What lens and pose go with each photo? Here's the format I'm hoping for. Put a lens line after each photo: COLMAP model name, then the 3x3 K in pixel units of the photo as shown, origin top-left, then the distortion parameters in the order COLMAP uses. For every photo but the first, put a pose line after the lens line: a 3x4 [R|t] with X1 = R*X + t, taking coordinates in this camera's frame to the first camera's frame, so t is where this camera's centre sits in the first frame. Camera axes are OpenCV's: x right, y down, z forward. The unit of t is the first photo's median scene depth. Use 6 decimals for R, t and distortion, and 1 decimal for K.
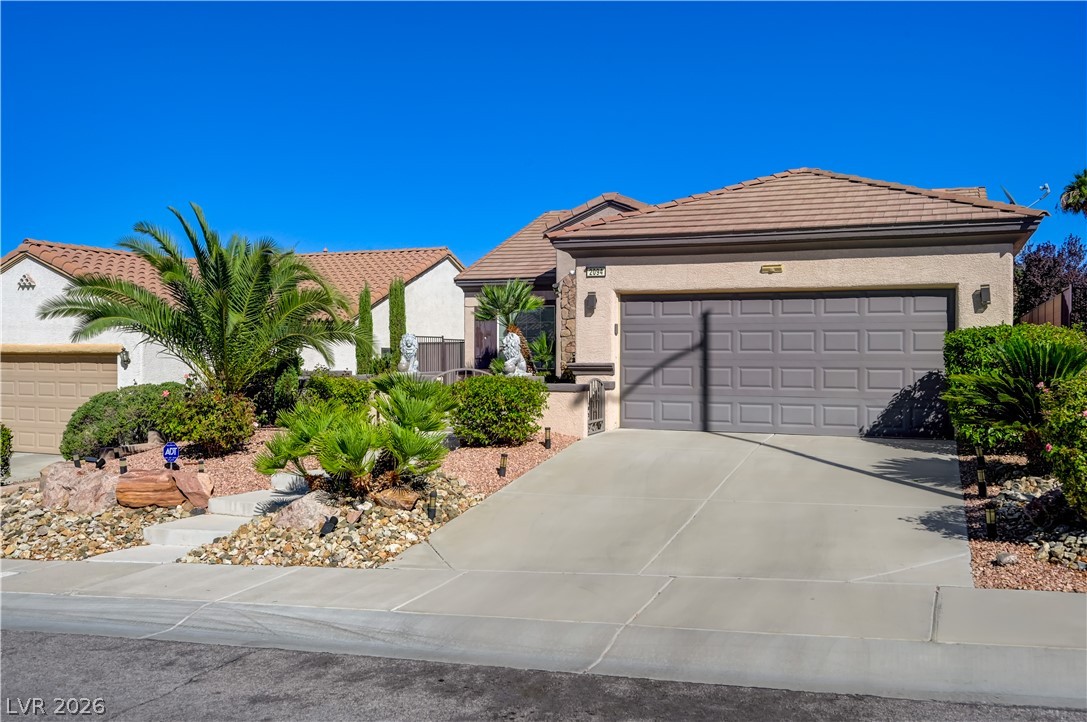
lens RADIAL K [[978.9, 0, 542.6], [0, 978.9, 357.3], [0, 0, 1]] dist [-0.017197, 0.013716]
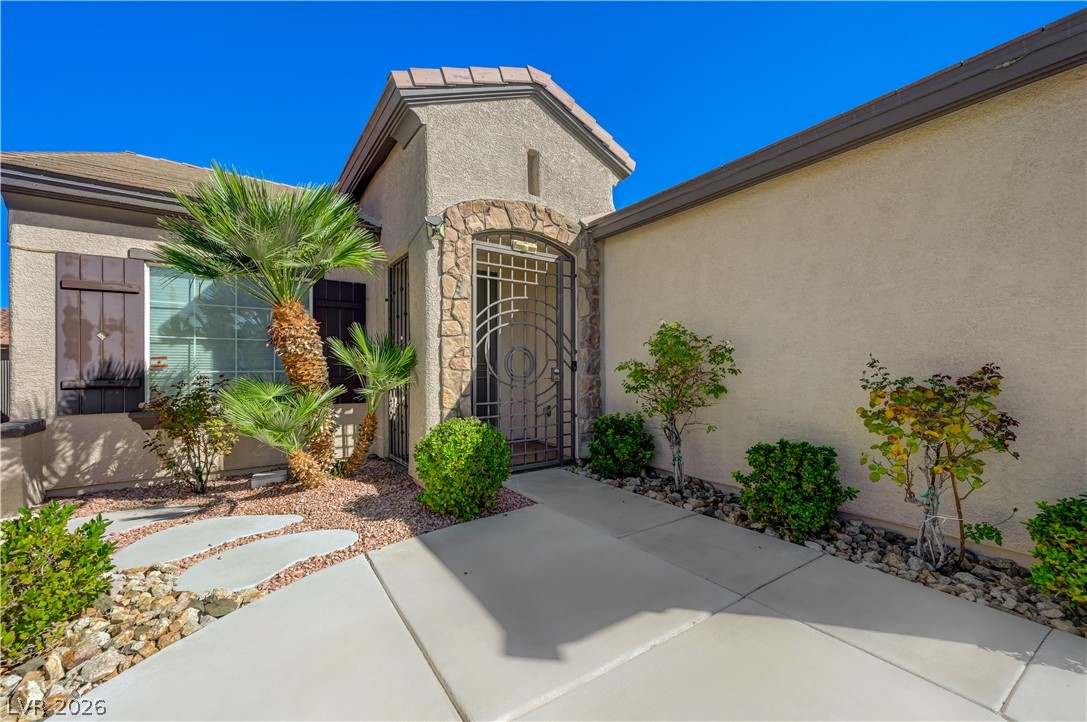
lens RADIAL K [[432.7, 0, 540.3], [0, 432.7, 362.0], [0, 0, 1]] dist [-0.001066, 0.000049]
pose [[0.530239, 0.008612, 0.847805, -0.191293], [0.009028, 0.999834, -0.015803, -0.008019], [-0.847800, 0.016033, 0.530073, 1.285798]]
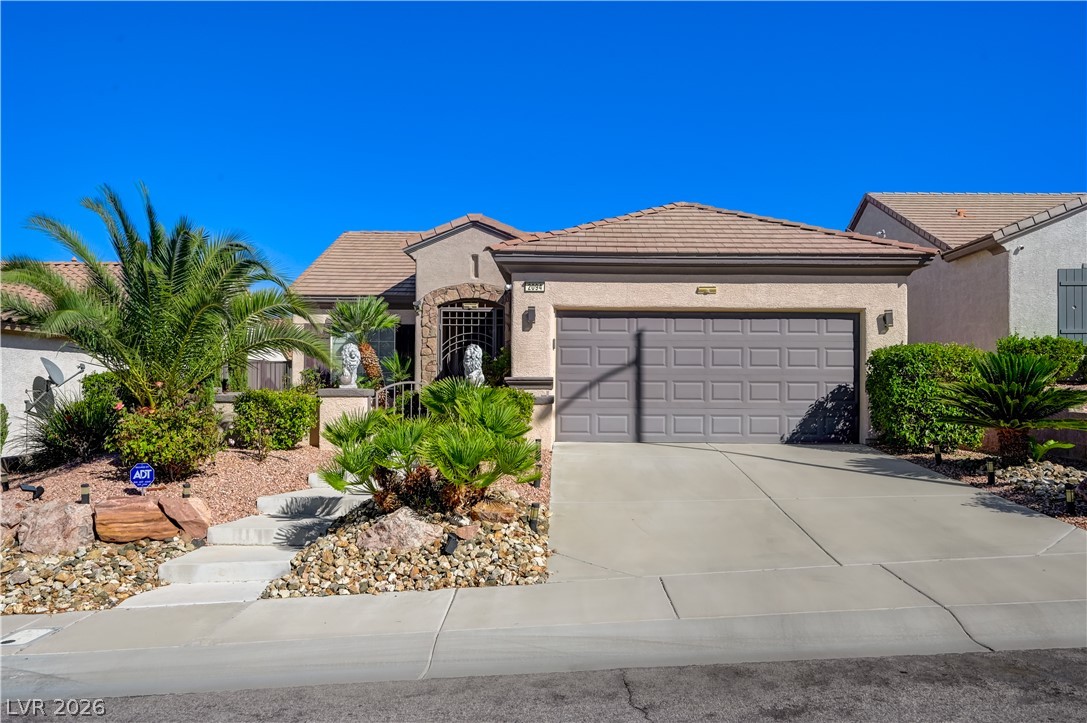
lens RADIAL K [[936.5, 0, 545.5], [0, 936.5, 367.9], [0, 0, 1]] dist [-0.001832, -0.002824]
pose [[0.925650, 0.010864, 0.378225, -0.335568], [-0.001672, 0.999695, -0.024622, 0.022248], [-0.378377, 0.022159, 0.925386, 0.114462]]
